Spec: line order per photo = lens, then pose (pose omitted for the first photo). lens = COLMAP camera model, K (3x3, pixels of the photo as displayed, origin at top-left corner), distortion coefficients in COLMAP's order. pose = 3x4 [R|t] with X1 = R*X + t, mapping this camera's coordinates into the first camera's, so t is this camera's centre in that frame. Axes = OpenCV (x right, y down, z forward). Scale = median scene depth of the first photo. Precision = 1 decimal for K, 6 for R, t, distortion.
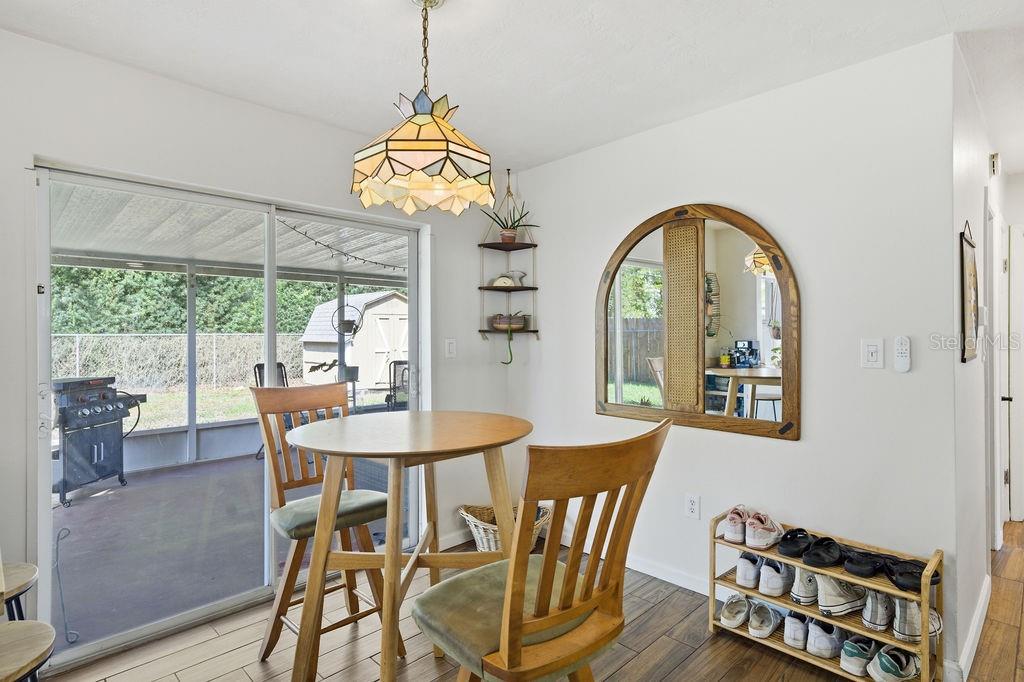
lens RADIAL K [[518.8, 0, 512.0], [0, 518.8, 341.0], [0, 0, 1]] dist [0.001255, 0.000154]
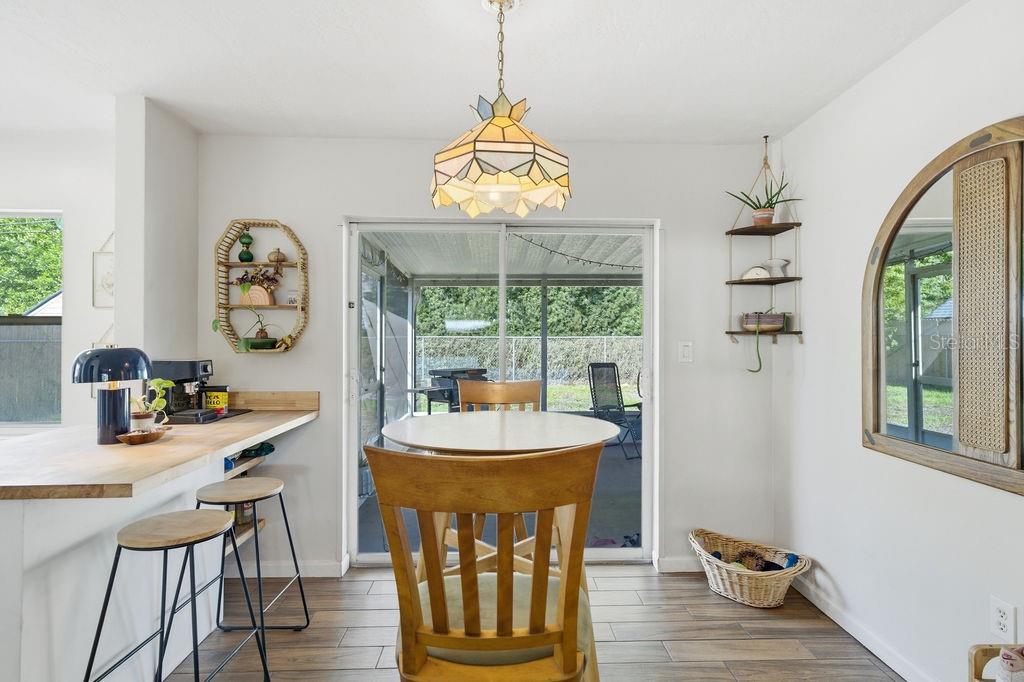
lens RADIAL K [[508.4, 0, 512.0], [0, 508.4, 341.0], [0, 0, 1]] dist [-0.000274, -0.000150]
pose [[0.748586, 0.006556, -0.663005, 0.226875], [-0.009913, 0.999950, -0.001305, -0.000567], [0.662963, 0.007549, 0.748614, 0.127568]]
